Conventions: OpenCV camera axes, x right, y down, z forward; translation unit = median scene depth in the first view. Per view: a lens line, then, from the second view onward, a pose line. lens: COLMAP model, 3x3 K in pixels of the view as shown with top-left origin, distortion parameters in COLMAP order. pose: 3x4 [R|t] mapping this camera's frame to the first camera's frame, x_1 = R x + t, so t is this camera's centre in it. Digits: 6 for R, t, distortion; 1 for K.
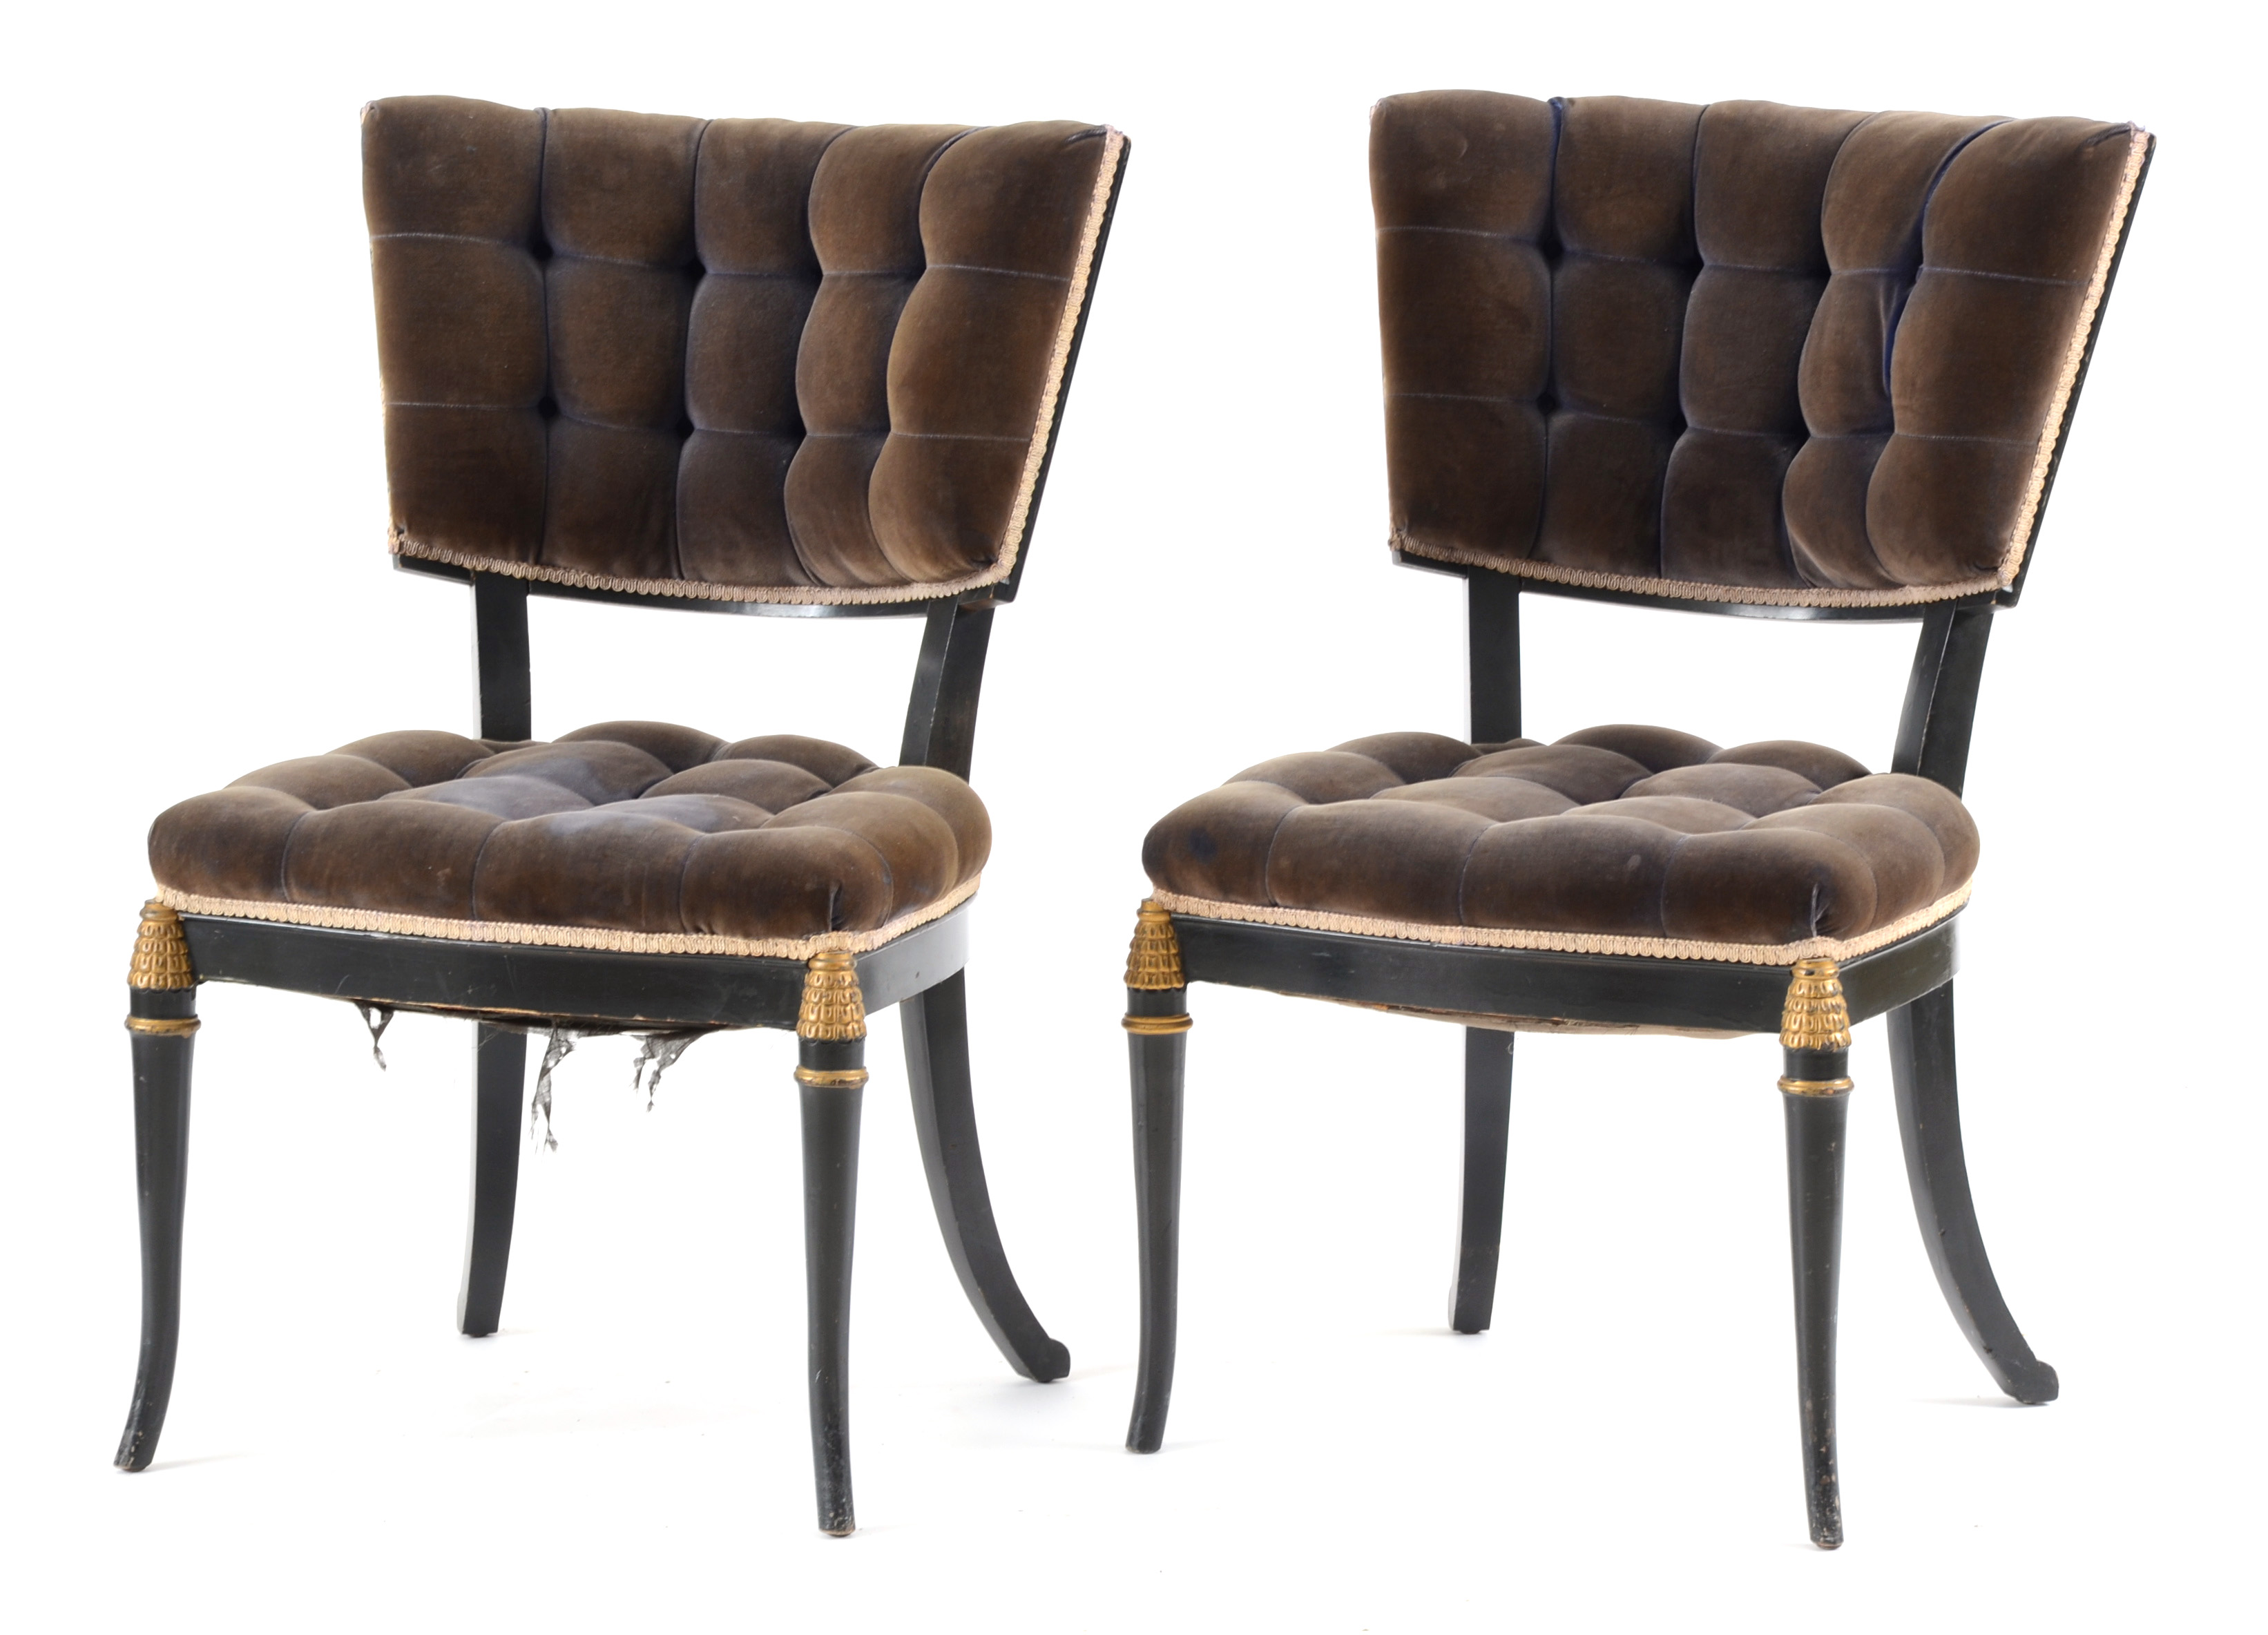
lens RADIAL K [[8812.2, 0, 1136.8], [0, 8812.2, 820.7], [0, 0, 1]] dist [0.803396, 0.000000]
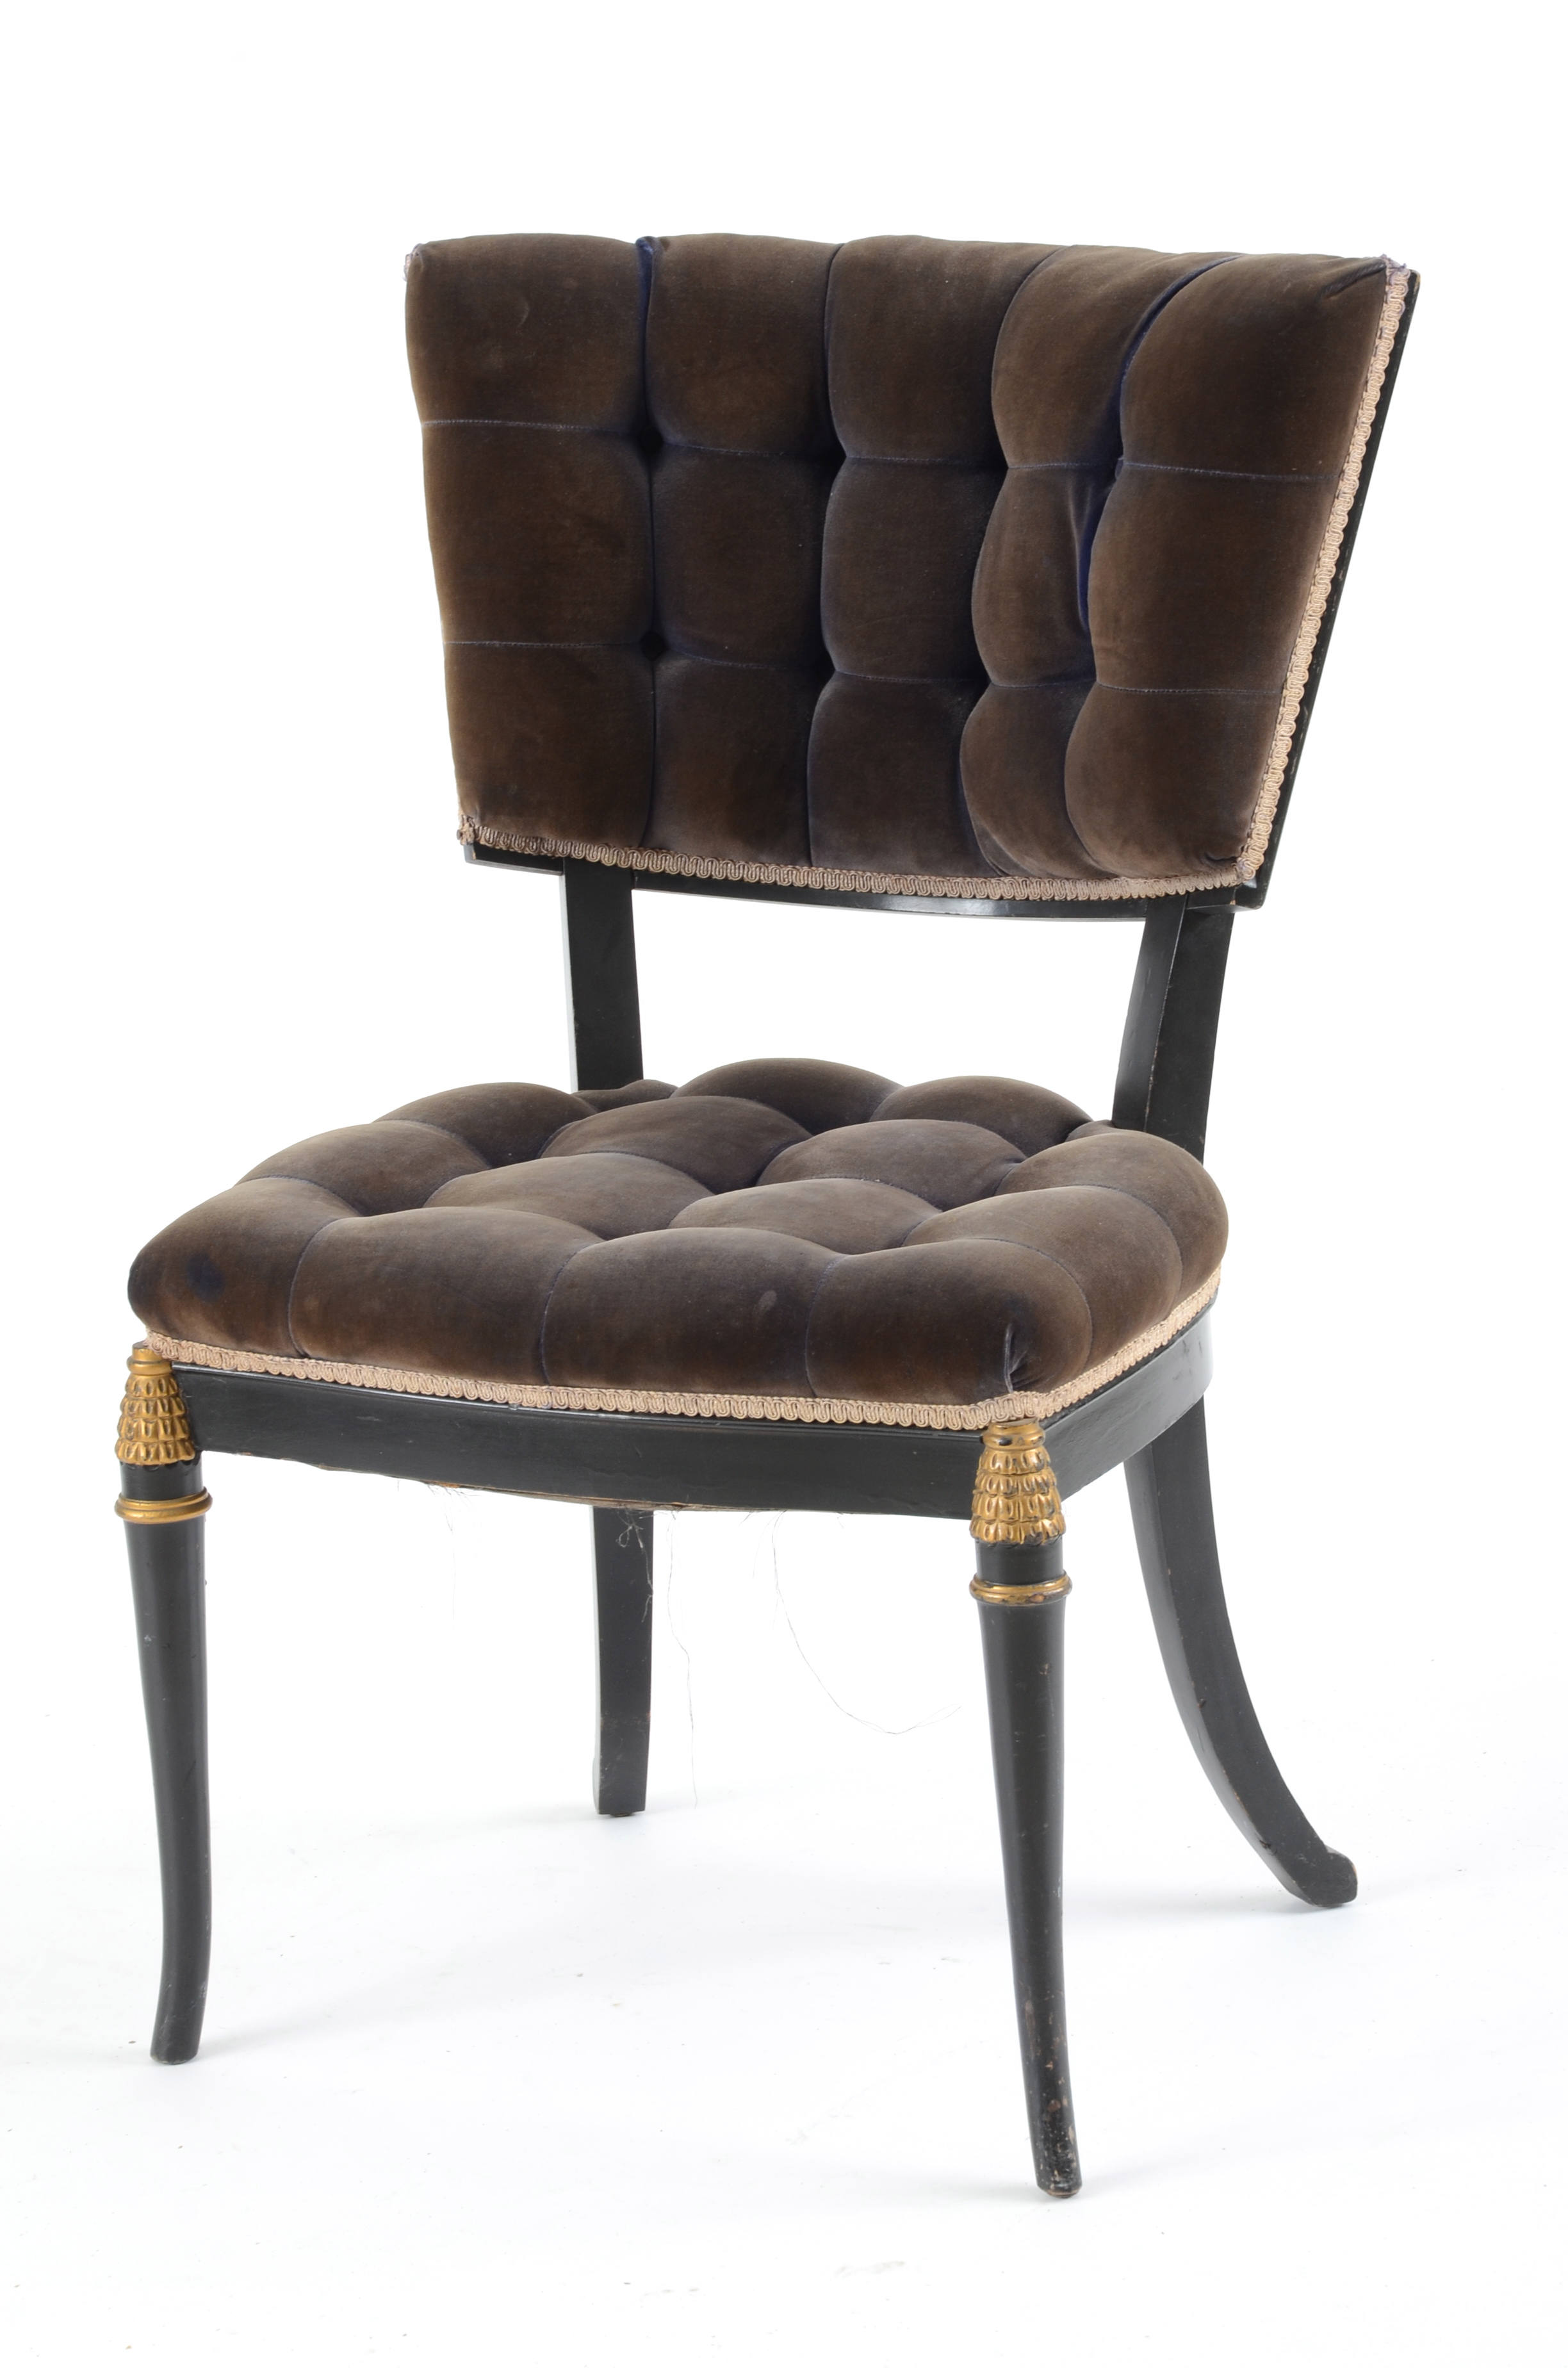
lens RADIAL K [[7440.5, 0, 843.0], [0, 7440.5, 1223.8], [0, 0, 1]] dist [0.806897, 0.000000]
pose [[0.998416, -0.047251, 0.030526, 0.041815], [0.044774, 0.996003, 0.077285, -0.047996], [-0.034056, -0.075796, 0.996542, 0.356608]]
